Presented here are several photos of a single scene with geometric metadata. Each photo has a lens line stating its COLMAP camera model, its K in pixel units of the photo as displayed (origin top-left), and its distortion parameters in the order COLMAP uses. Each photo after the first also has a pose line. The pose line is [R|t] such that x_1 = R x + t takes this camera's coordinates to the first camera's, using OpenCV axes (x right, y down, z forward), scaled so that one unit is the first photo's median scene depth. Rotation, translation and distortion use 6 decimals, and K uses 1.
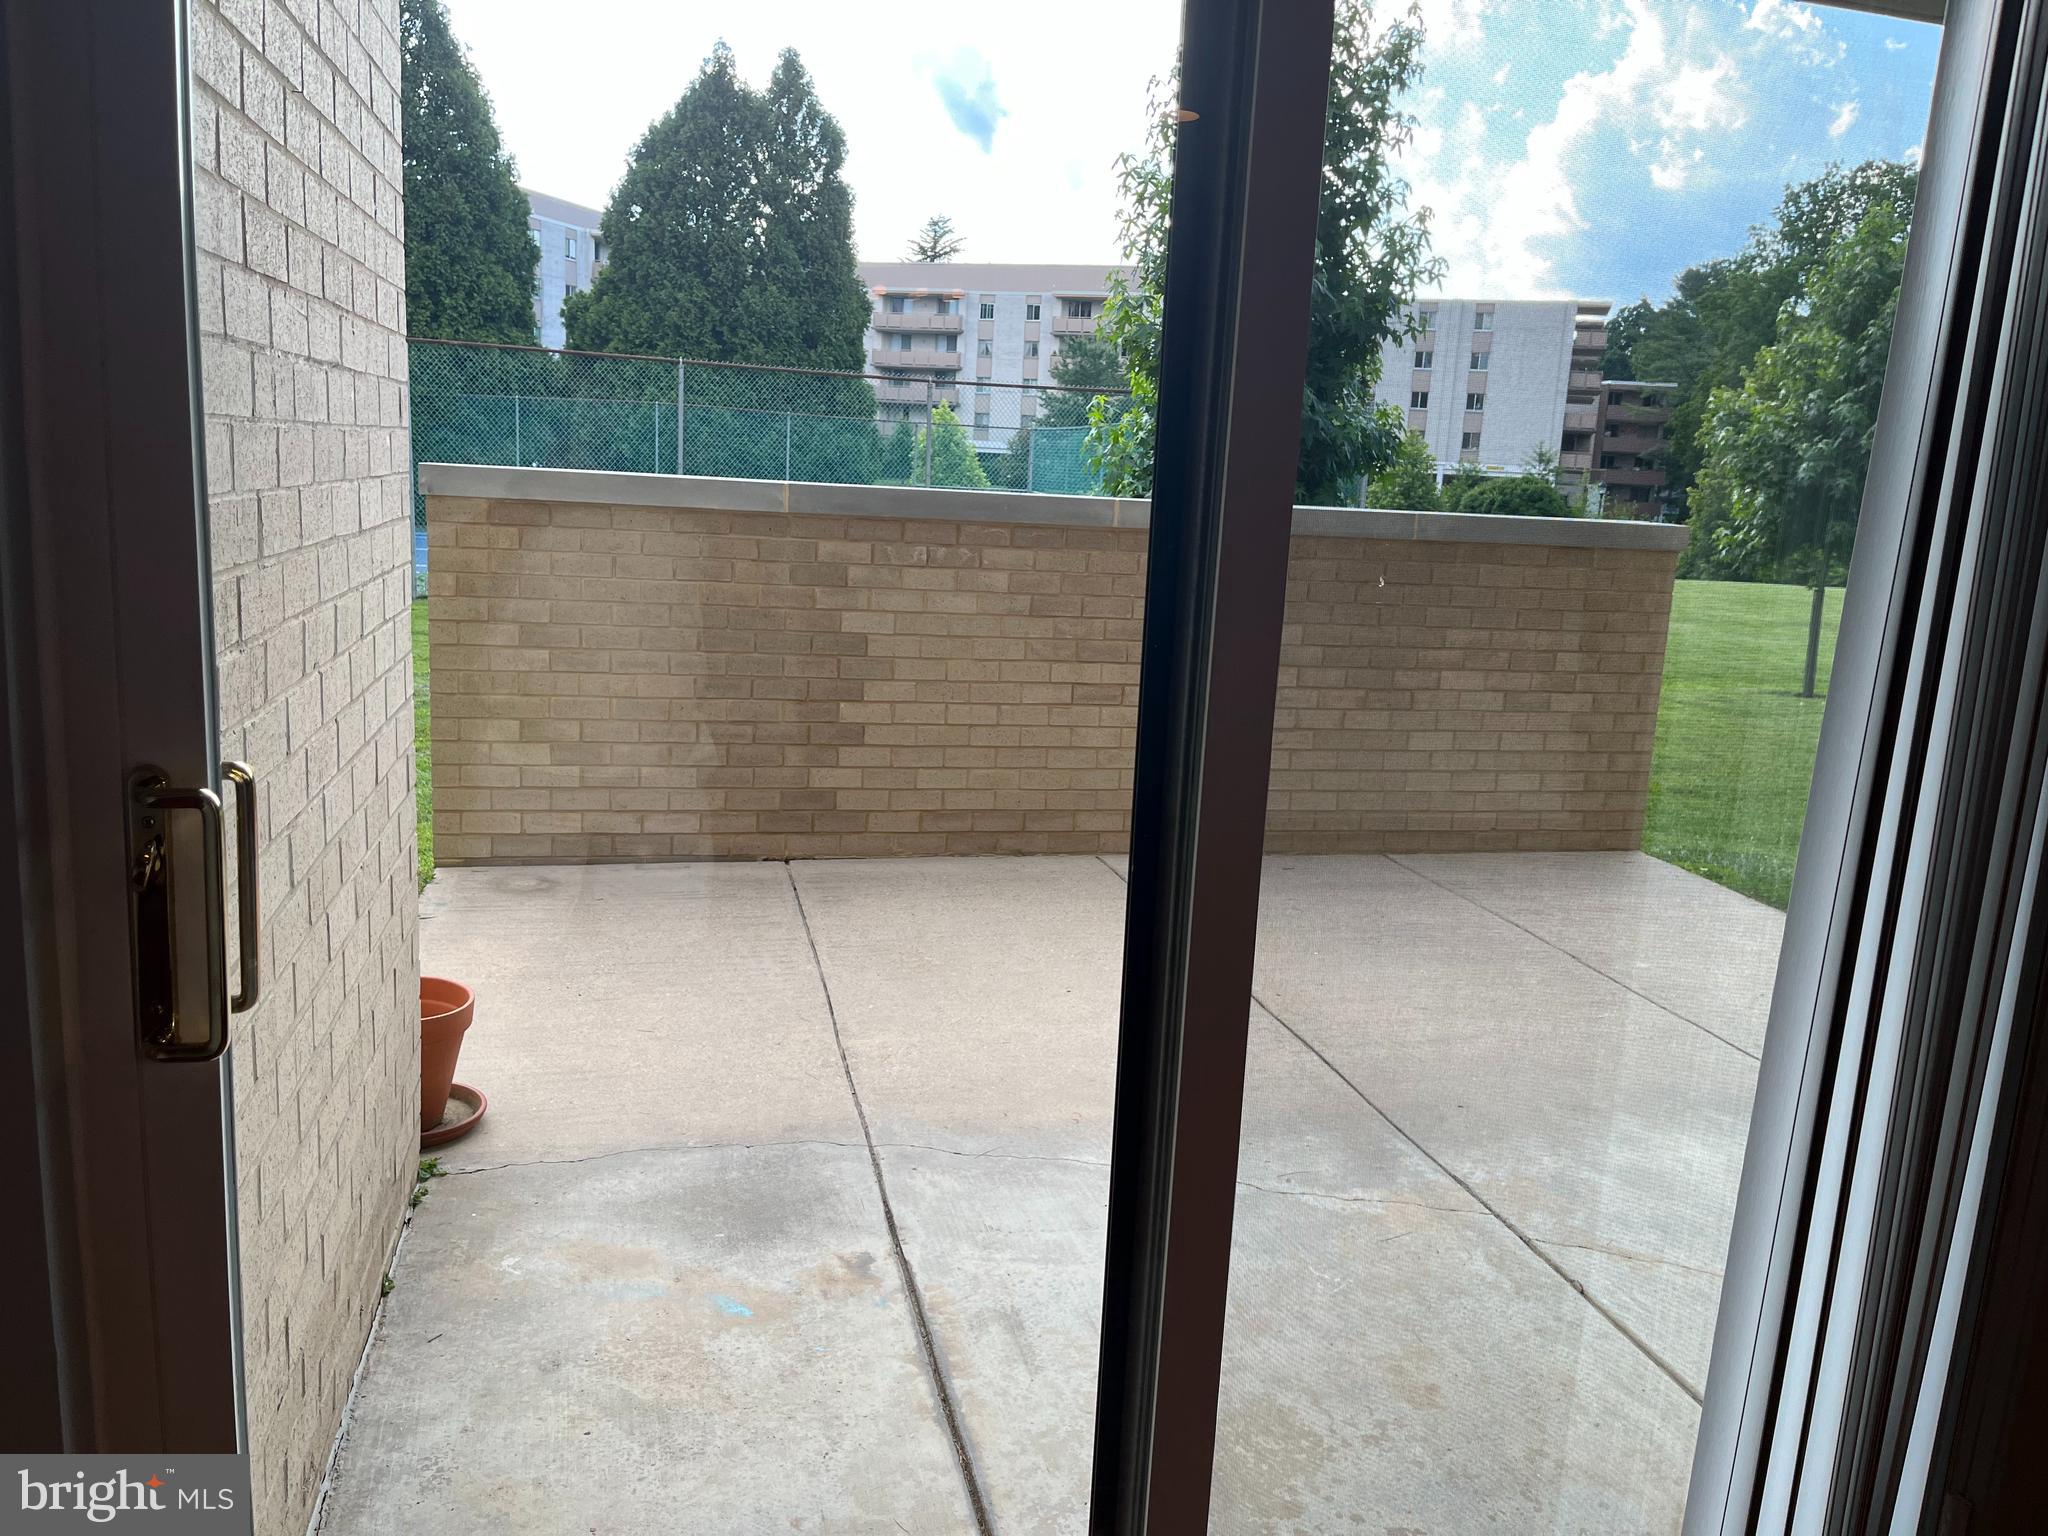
lens RADIAL K [[1562.1, 0, 1024.0], [0, 1562.1, 768.0], [0, 0, 1]] dist [0.055040, -0.000564]
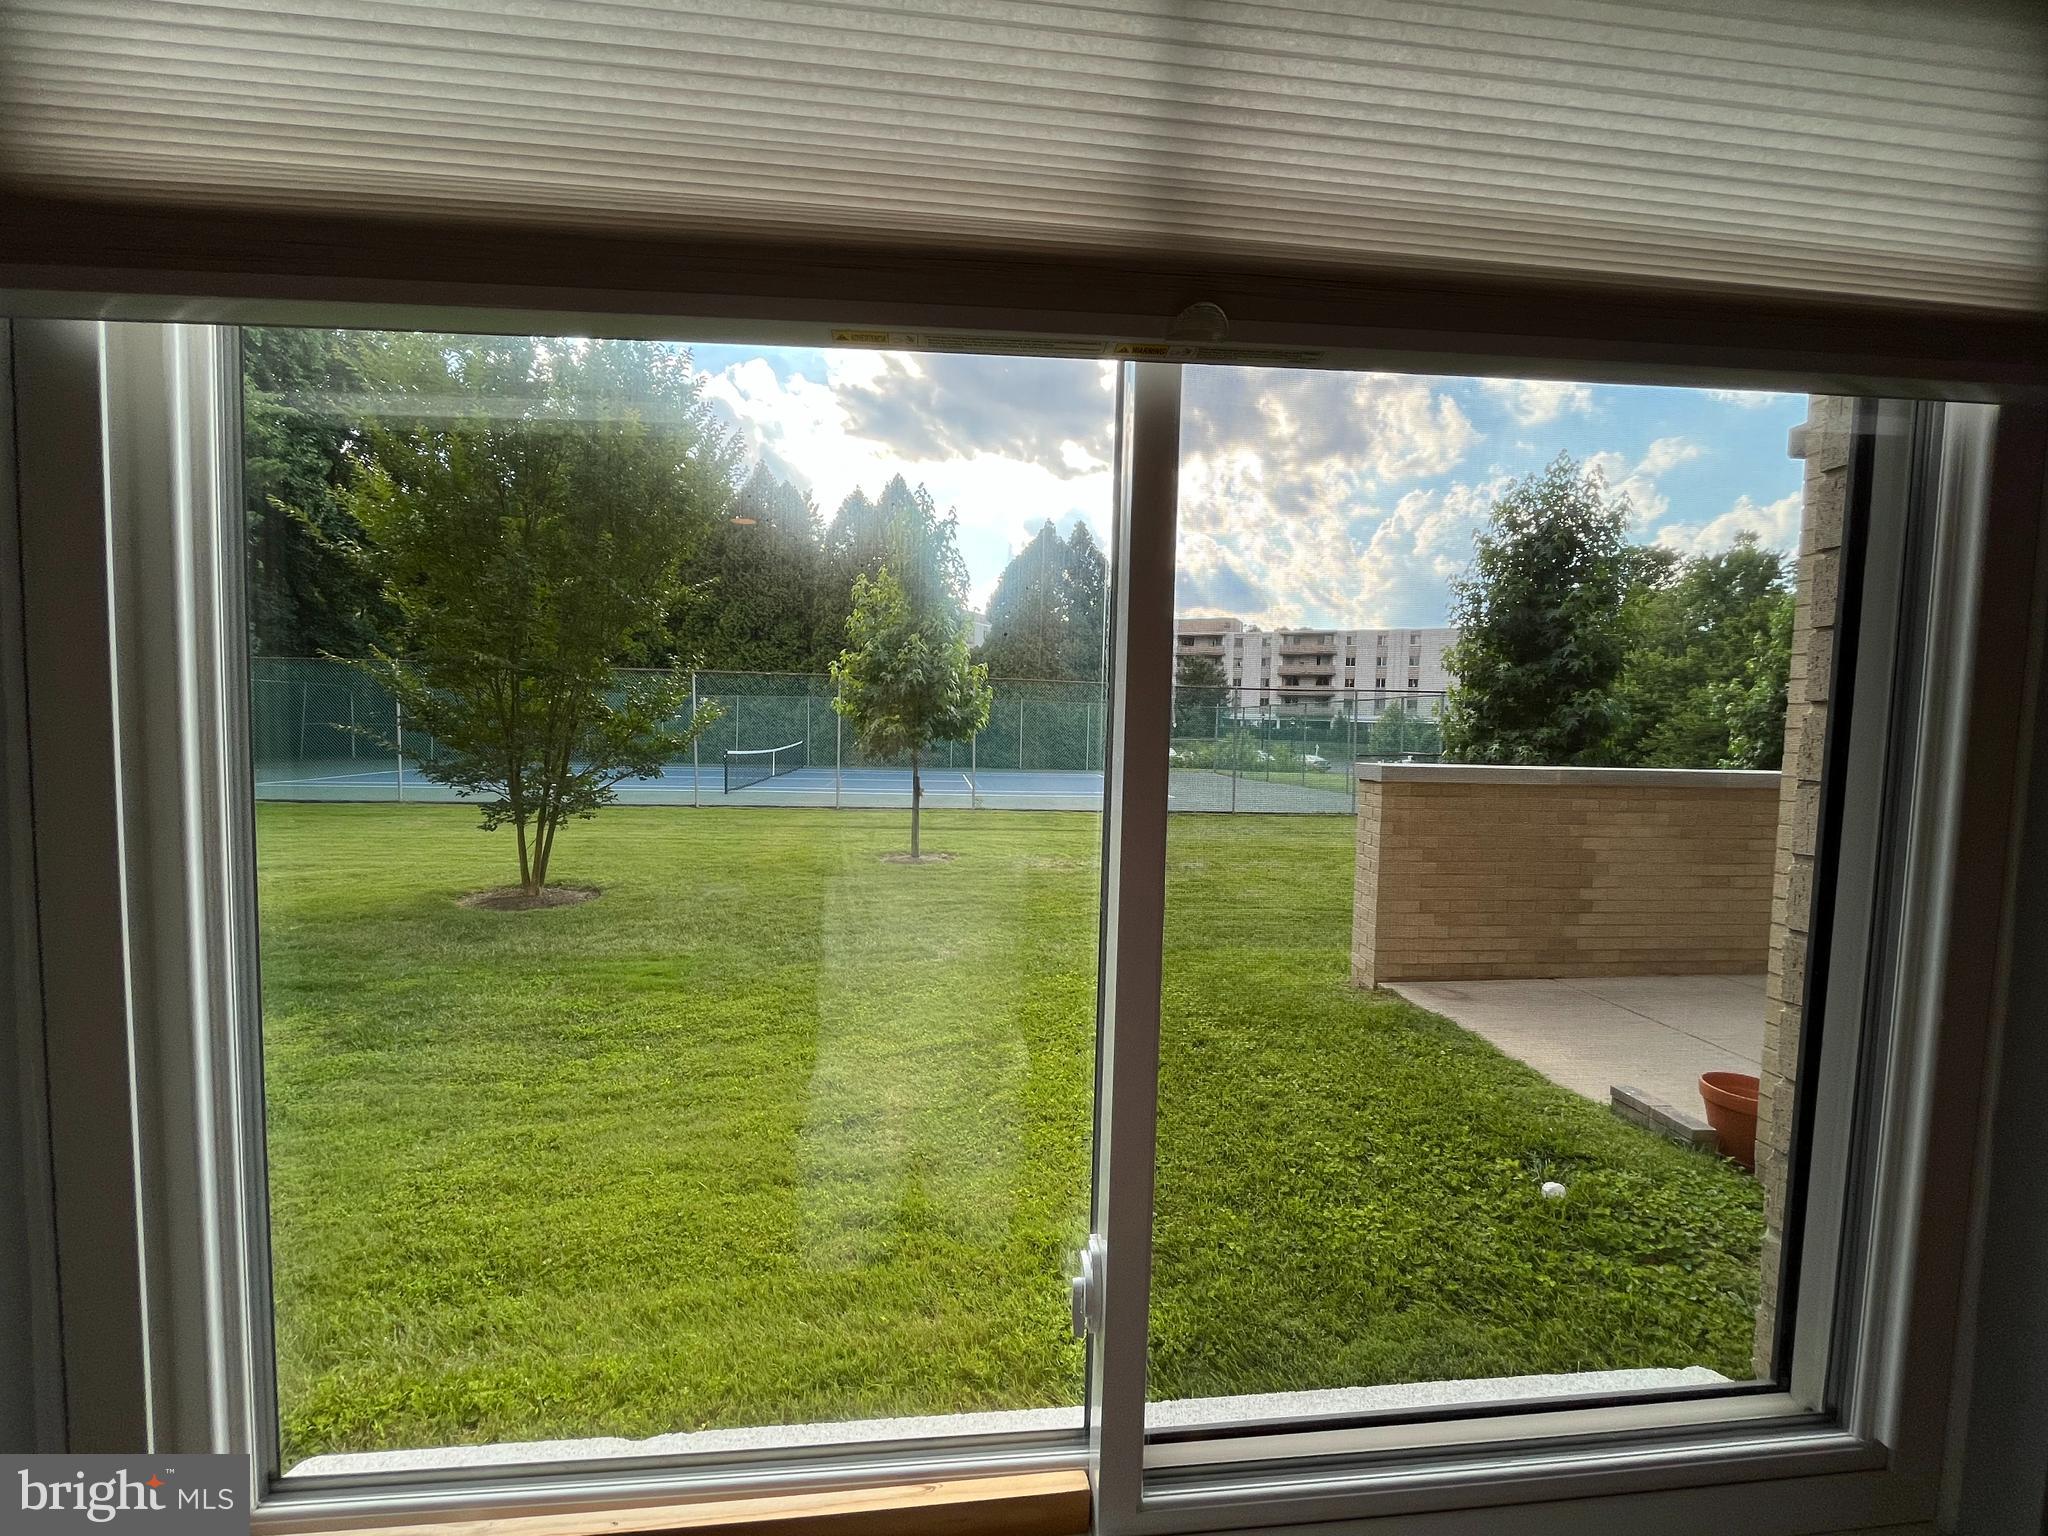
lens RADIAL K [[862.3, 0, 1024.0], [0, 862.3, 768.0], [0, 0, 1]] dist [0.000900, 0.000147]
pose [[0.992238, -0.021868, -0.122413, -0.618463], [0.004605, 0.990202, -0.139565, -0.043303], [0.124266, 0.137918, 0.982617, -0.062508]]
